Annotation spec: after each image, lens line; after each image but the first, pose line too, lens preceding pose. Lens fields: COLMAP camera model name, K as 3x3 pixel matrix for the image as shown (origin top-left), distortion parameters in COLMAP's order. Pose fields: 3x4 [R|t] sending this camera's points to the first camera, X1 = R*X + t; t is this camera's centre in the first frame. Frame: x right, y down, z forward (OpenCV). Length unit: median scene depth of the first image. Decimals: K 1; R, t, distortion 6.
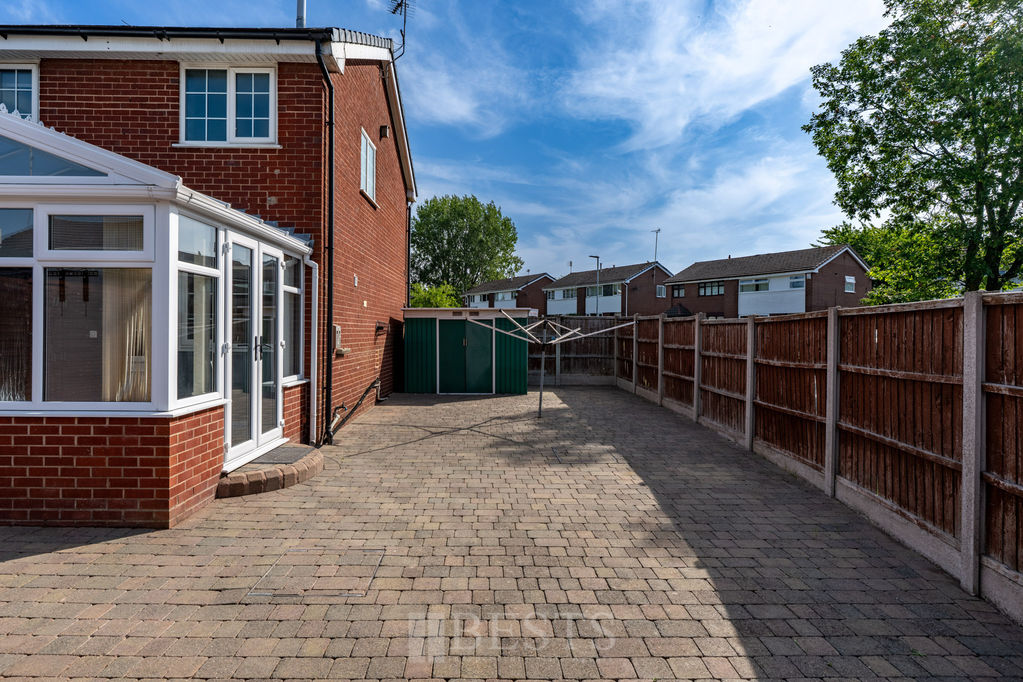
lens RADIAL K [[579.5, 0, 509.7], [0, 579.5, 333.5], [0, 0, 1]] dist [-0.007762, -0.002446]
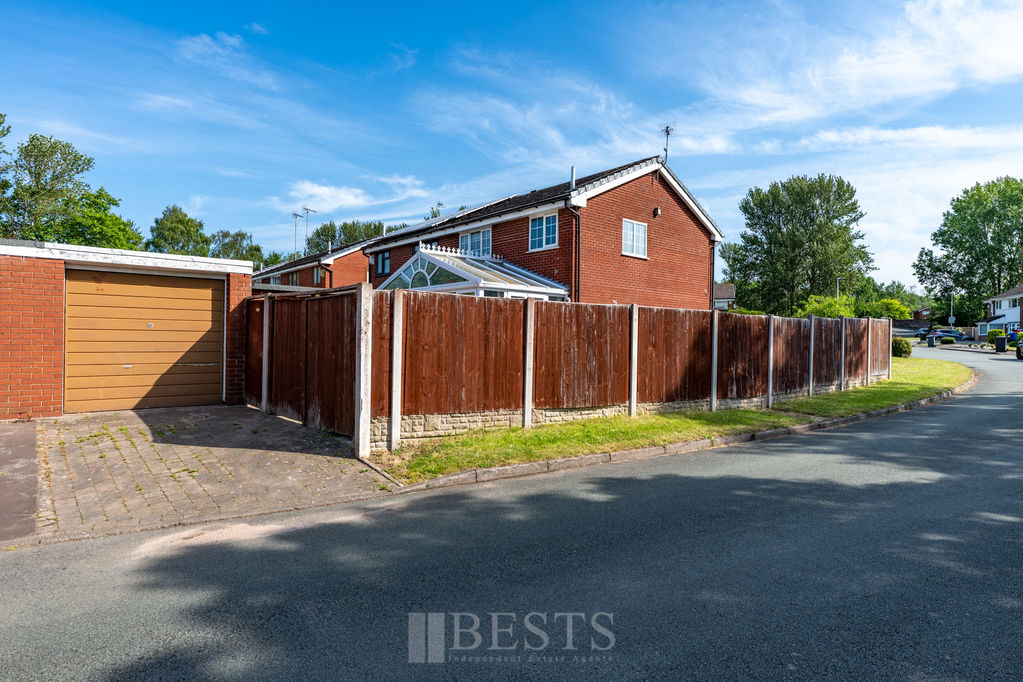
lens RADIAL K [[579.5, 0, 512.0], [0, 579.5, 343.4], [0, 0, 1]] dist [-0.007762, -0.002446]
pose [[0.644174, -0.006348, -0.764853, 1.754022], [-0.004380, 0.999919, -0.011988, 0.111695], [0.764866, 0.011073, 0.644094, -0.843812]]
